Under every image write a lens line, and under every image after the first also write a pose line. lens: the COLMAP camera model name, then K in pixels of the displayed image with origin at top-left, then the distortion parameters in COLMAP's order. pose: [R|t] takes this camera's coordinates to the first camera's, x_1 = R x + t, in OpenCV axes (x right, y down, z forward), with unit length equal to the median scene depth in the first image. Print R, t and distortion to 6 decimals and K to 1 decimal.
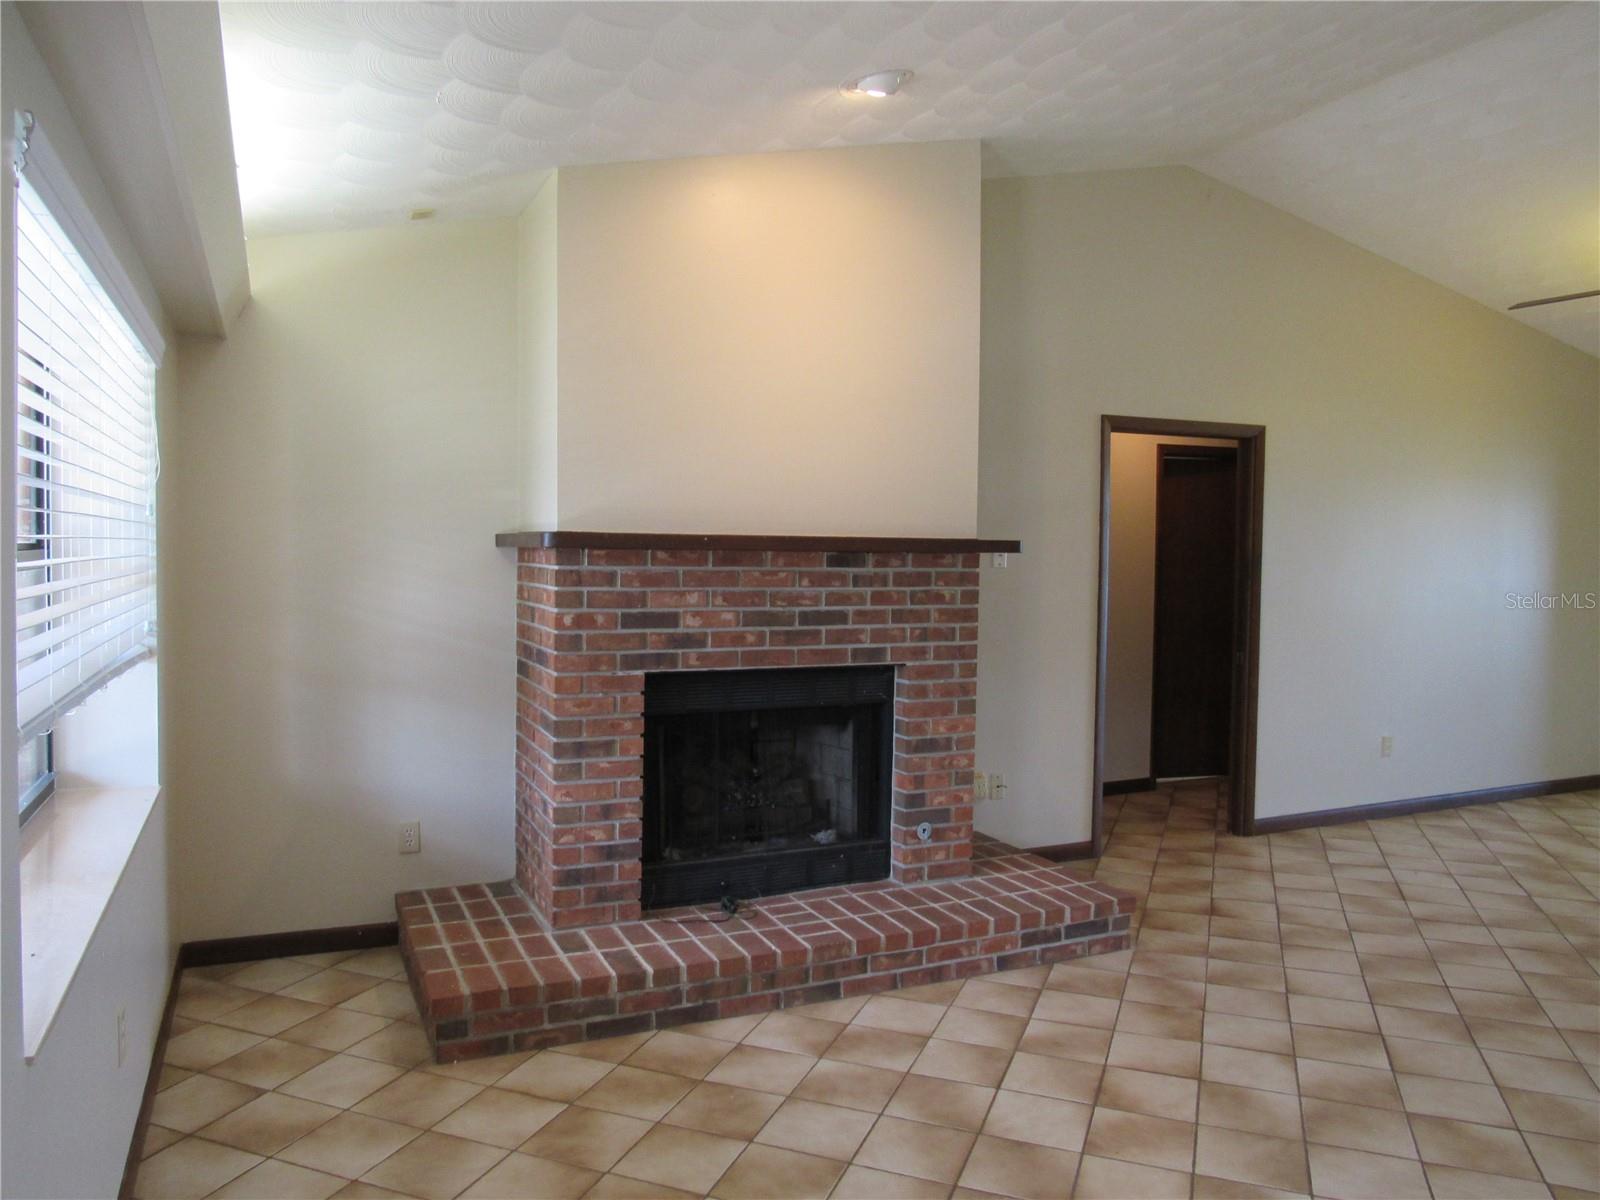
lens RADIAL K [[1138.8, 0, 800.0], [0, 1138.8, 600.0], [0, 0, 1]] dist [-0.052915, 0.021423]
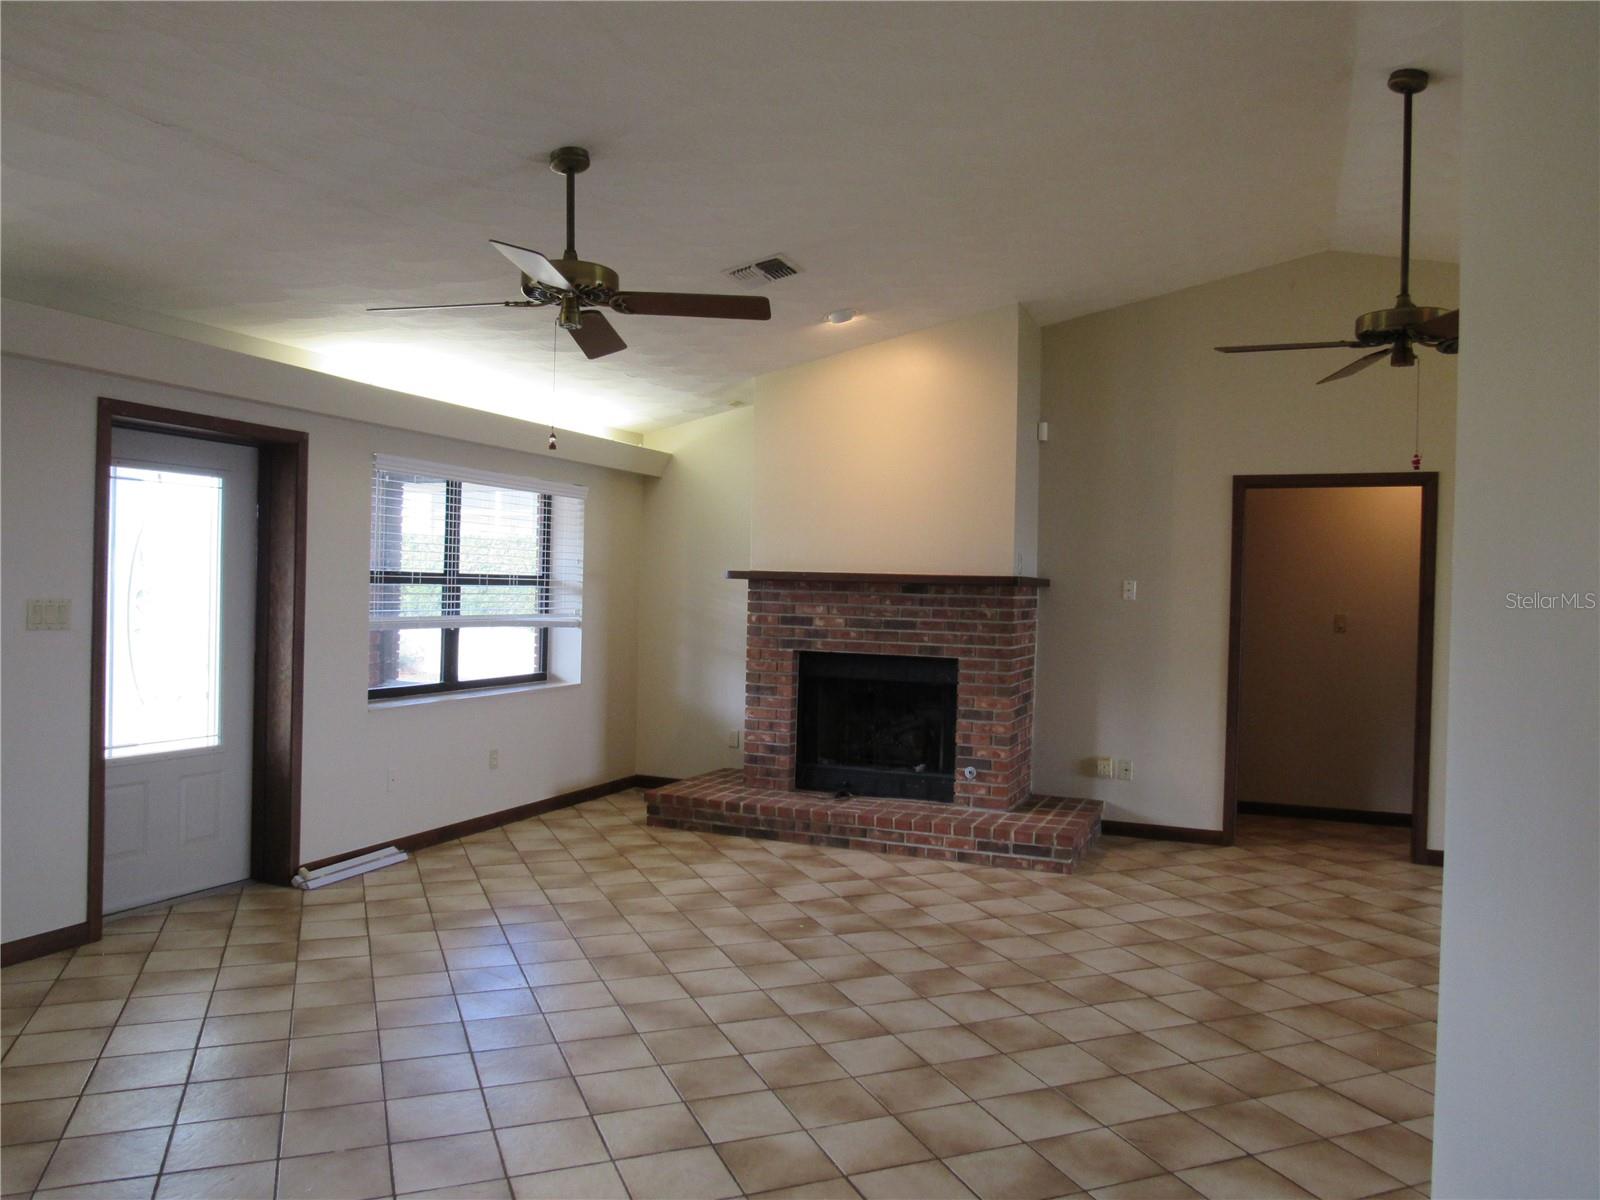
lens RADIAL K [[1138.8, 0, 800.0], [0, 1138.8, 600.0], [0, 0, 1]] dist [-0.052915, 0.021423]
pose [[0.683656, 0.015770, -0.729634, 1.099197], [-0.045918, 0.998715, -0.021439, 0.021635], [0.728359, 0.048161, 0.683501, -0.198681]]
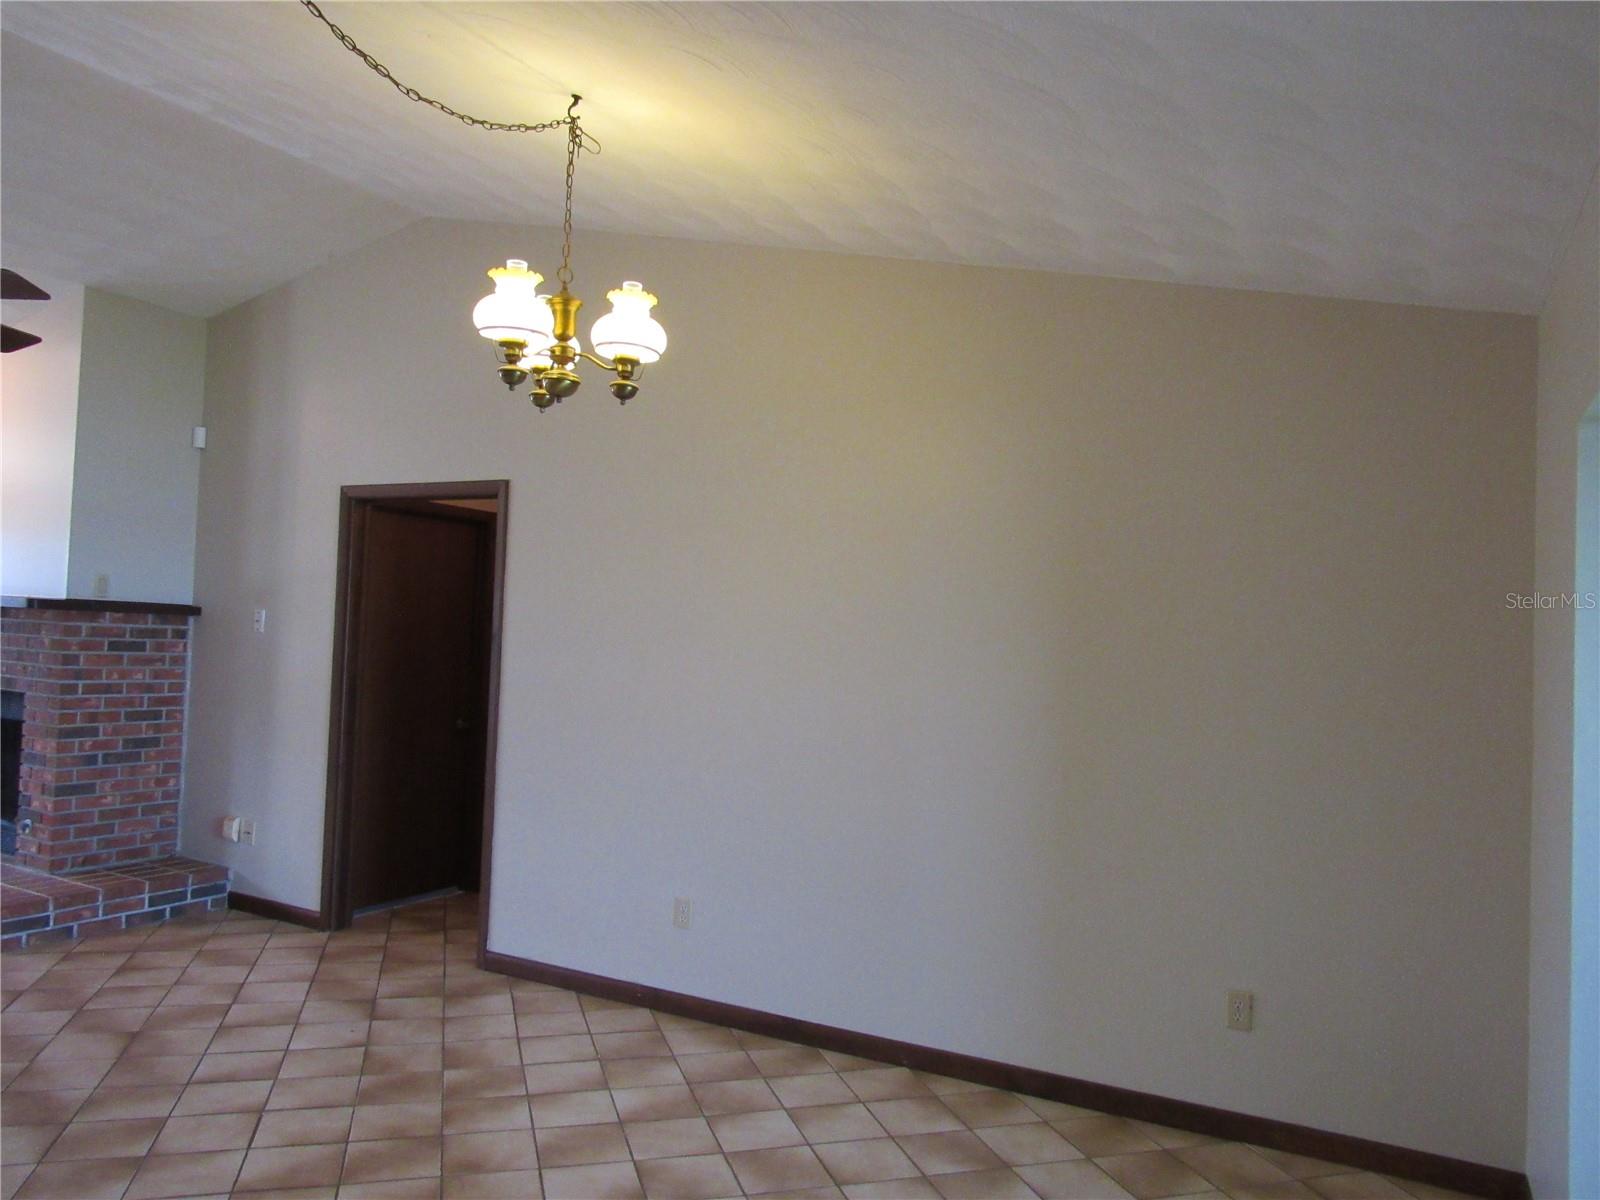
lens RADIAL K [[1142.1, 0, 800.0], [0, 1142.1, 600.0], [0, 0, 1]] dist [-0.028466, 0.001898]
pose [[0.616020, -0.003811, -0.787722, 1.745956], [-0.073124, 0.995394, -0.062001, -0.036895], [0.784329, 0.095795, 0.612903, 0.933907]]
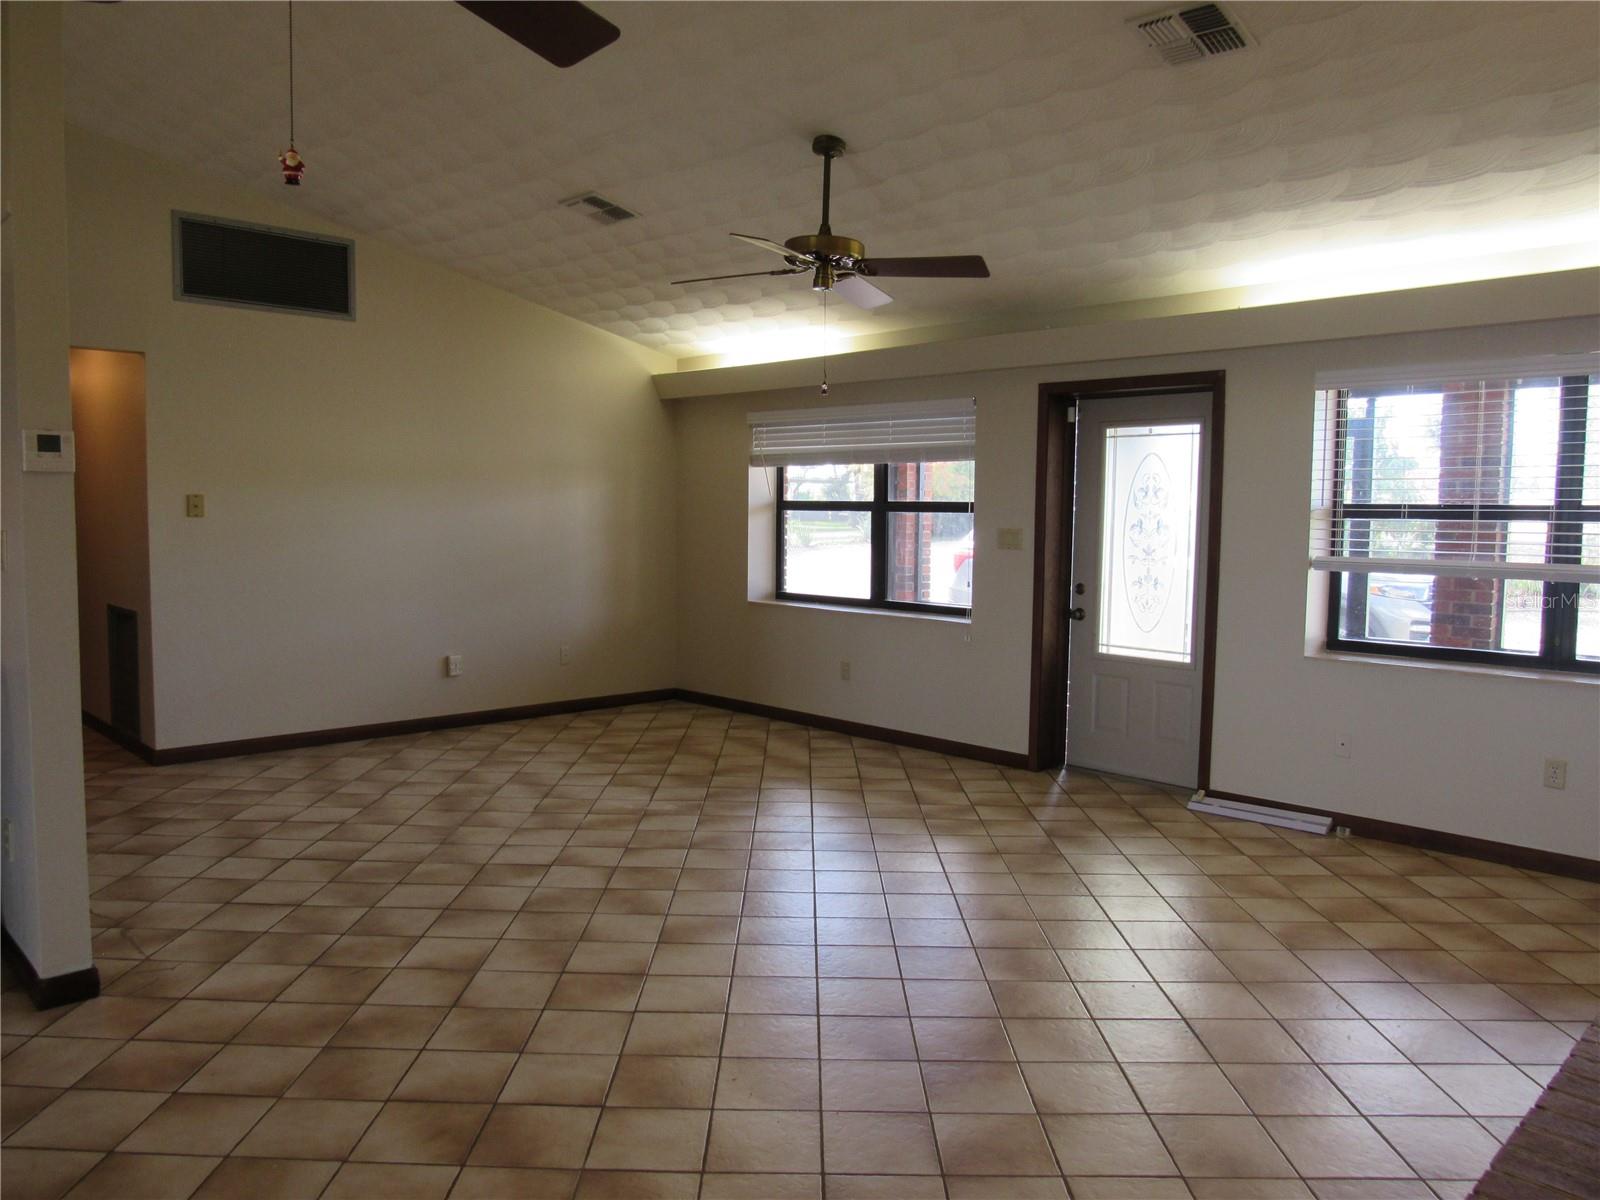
lens RADIAL K [[1134.7, 0, 790.4], [0, 1134.7, 607.5], [0, 0, 1]] dist [0.001133, -0.041253]
pose [[-0.935484, 0.015553, -0.353026, 0.716578], [-0.028164, 0.992571, 0.118360, -0.038017], [0.352245, 0.120667, -0.928097, 1.340902]]
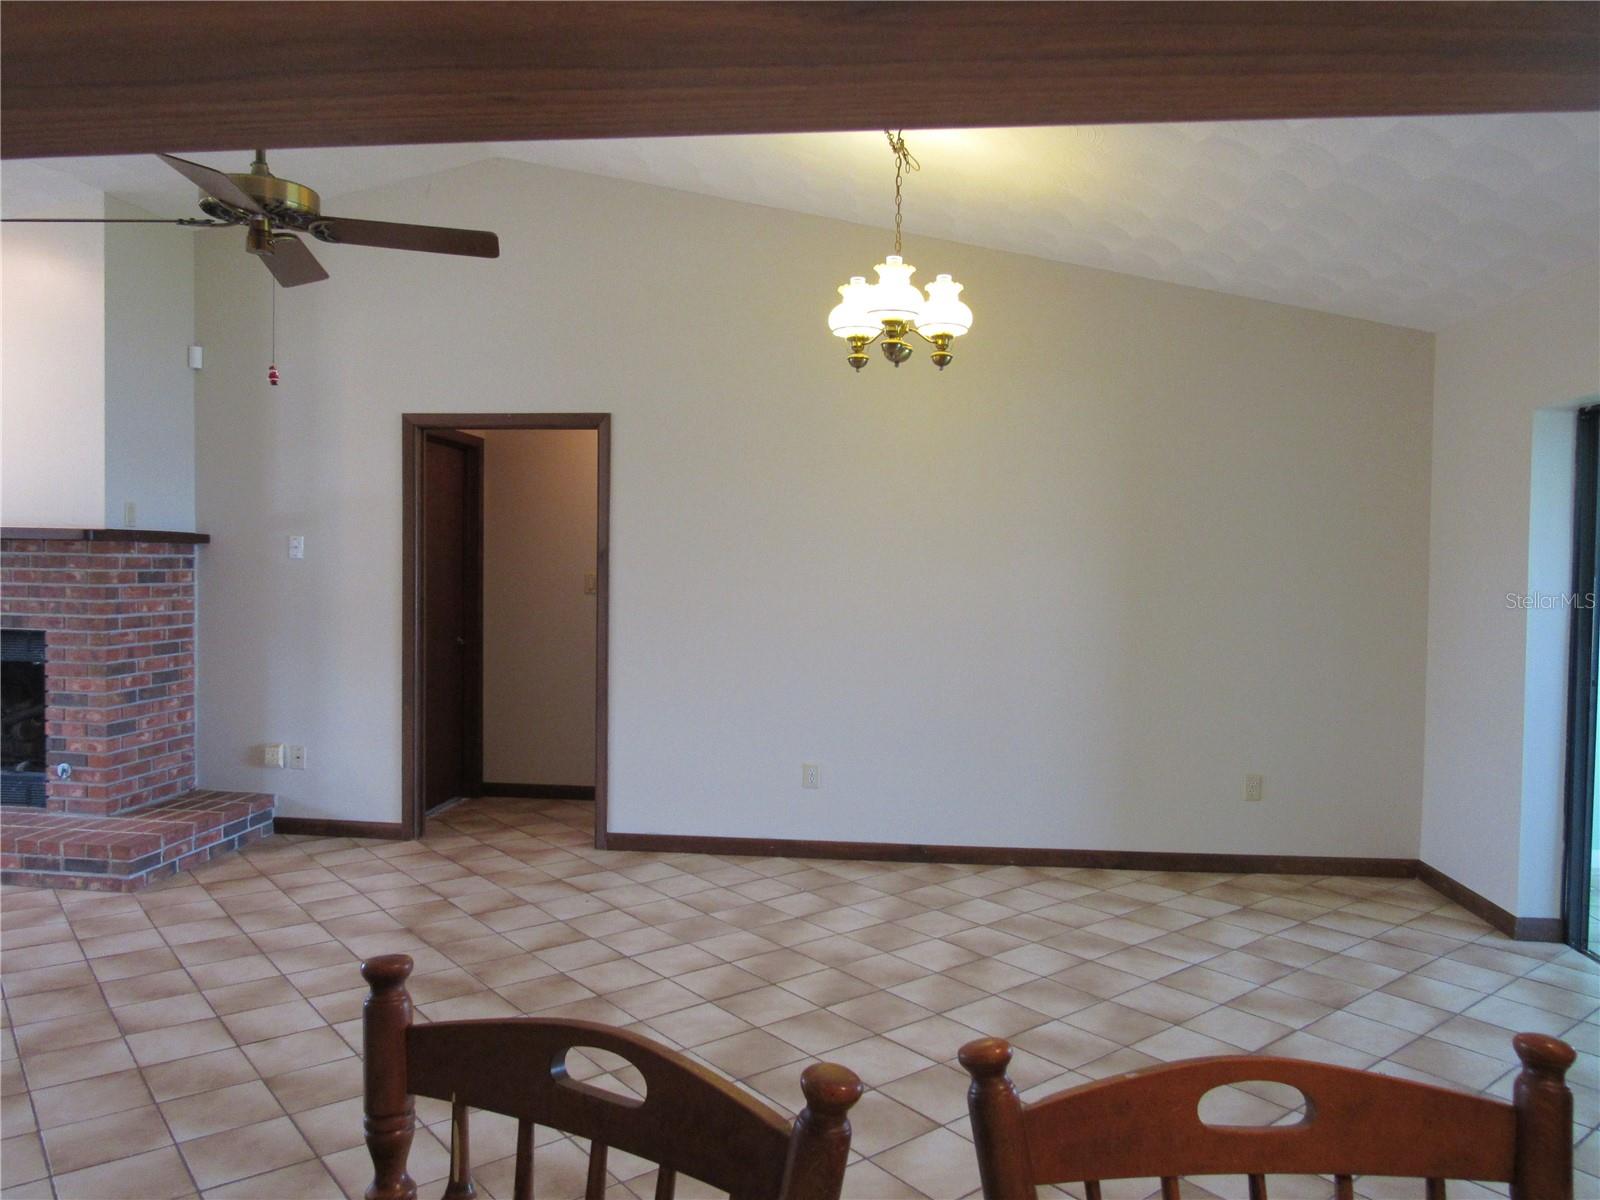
lens RADIAL K [[1138.8, 0, 800.0], [0, 1138.8, 600.0], [0, 0, 1]] dist [-0.052915, 0.021423]
pose [[0.868623, 0.025445, -0.494819, 1.457264], [-0.031762, 0.999486, -0.004360, 0.002398], [0.494454, 0.019504, 0.868985, 0.371905]]
